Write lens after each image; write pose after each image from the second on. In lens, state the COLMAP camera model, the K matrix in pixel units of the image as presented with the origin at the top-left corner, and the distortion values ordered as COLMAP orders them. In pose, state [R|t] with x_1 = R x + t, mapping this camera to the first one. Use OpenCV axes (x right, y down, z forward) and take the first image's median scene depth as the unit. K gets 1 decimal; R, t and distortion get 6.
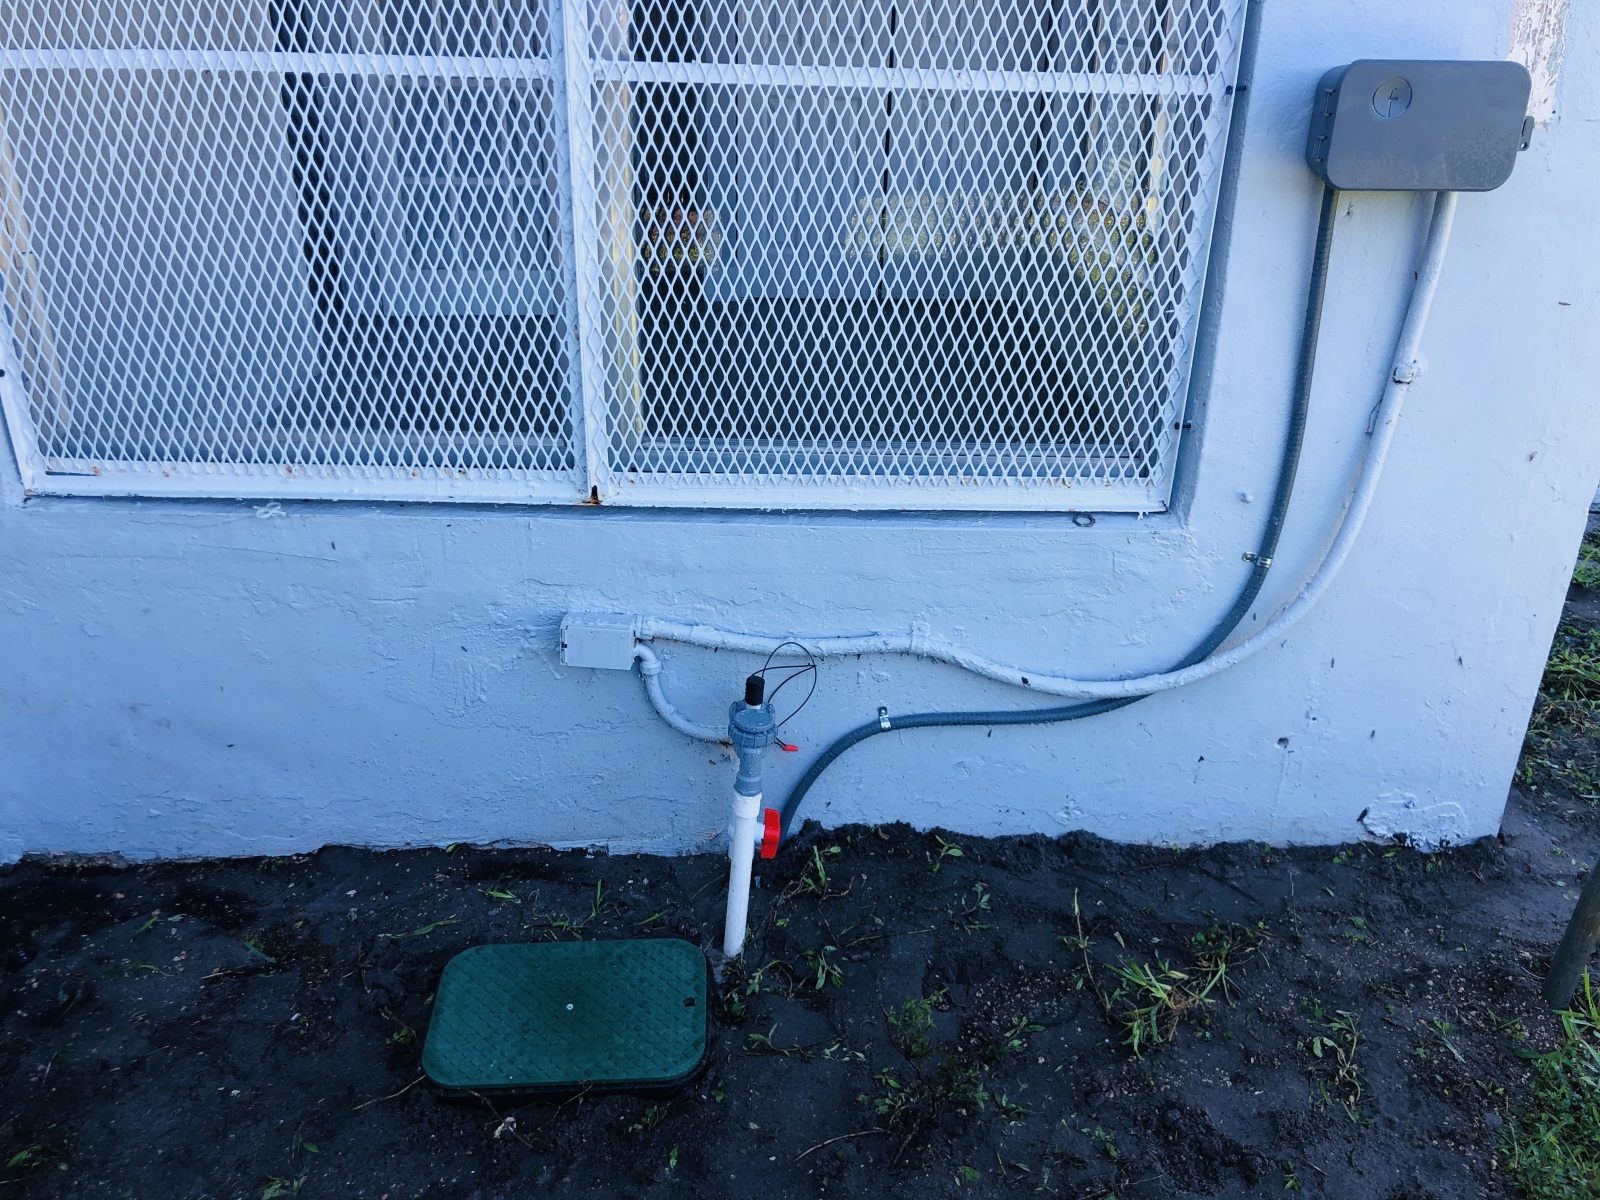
lens RADIAL K [[1314.4, 0, 822.1], [0, 1314.4, 605.1], [0, 0, 1]] dist [0.037148, -0.029327]
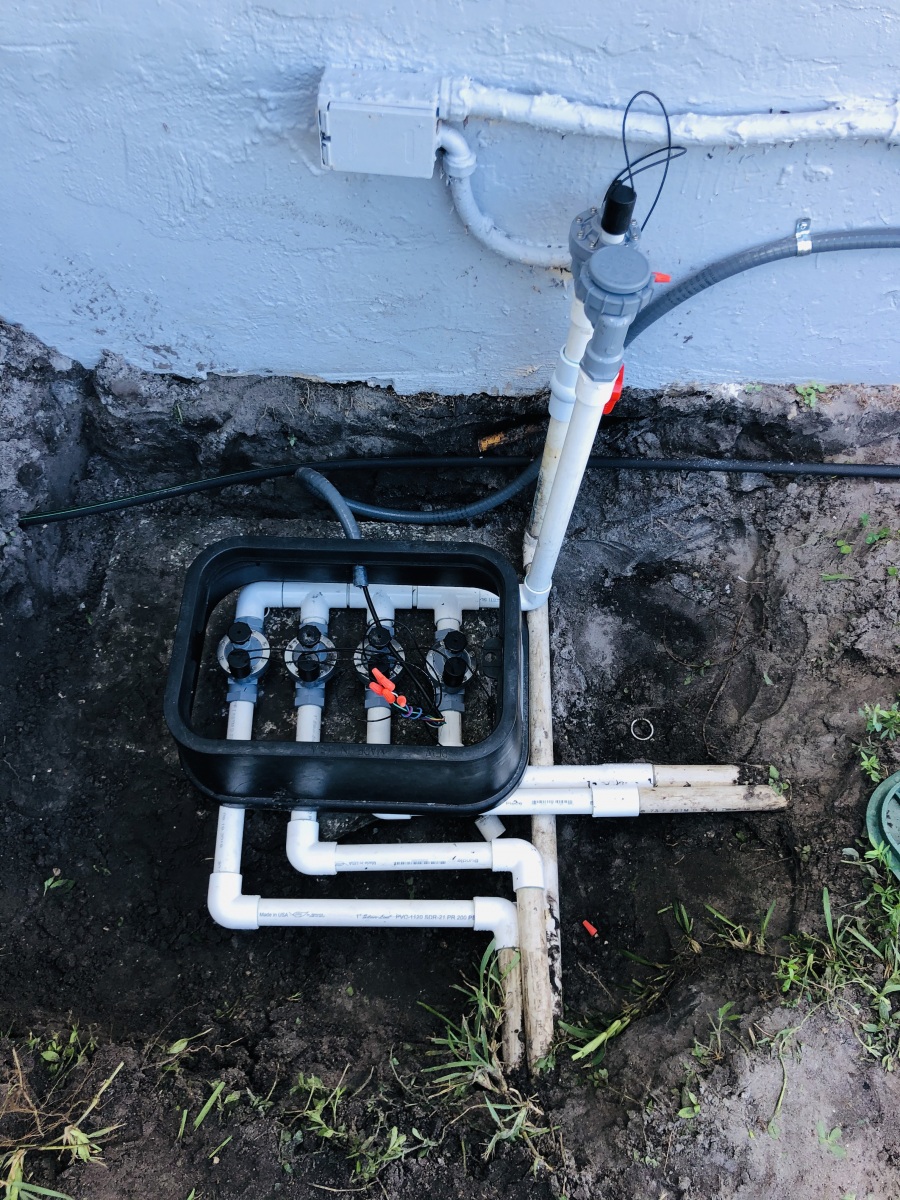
lens RADIAL K [[985.8, 0, 441.2], [0, 985.8, 596.9], [0, 0, 1]] dist [0.037148, -0.029327]
pose [[0.998660, 0.026789, -0.044277, -0.114659], [0.005432, 0.796592, 0.604493, -0.077207], [0.051465, -0.603923, 0.795379, 0.498912]]
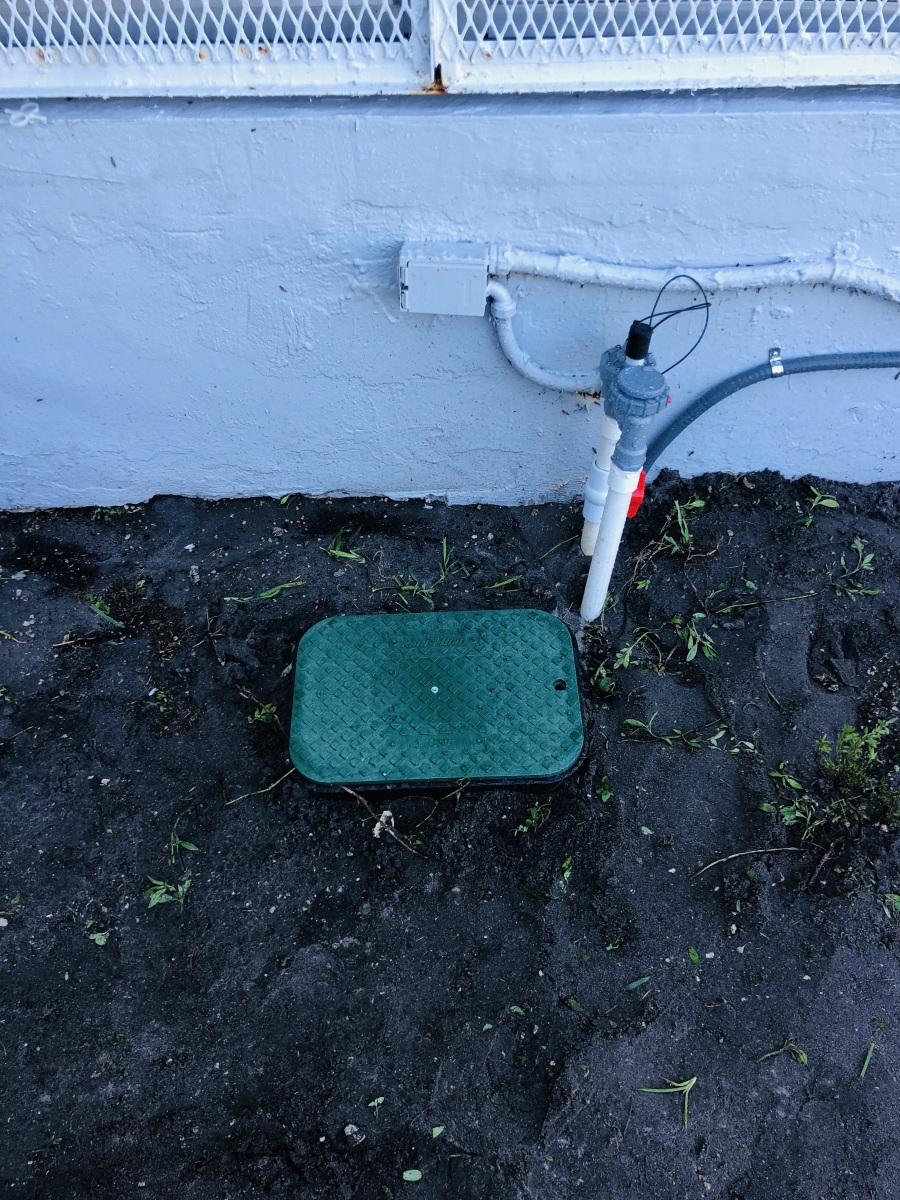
lens RADIAL K [[985.8, 0, 440.4], [0, 985.8, 588.5], [0, 0, 1]] dist [0.037148, -0.029327]
pose [[0.997255, 0.002224, -0.074007, -0.126195], [0.027132, 0.919046, 0.393216, -0.037978], [0.068890, -0.394145, 0.916463, 0.357534]]
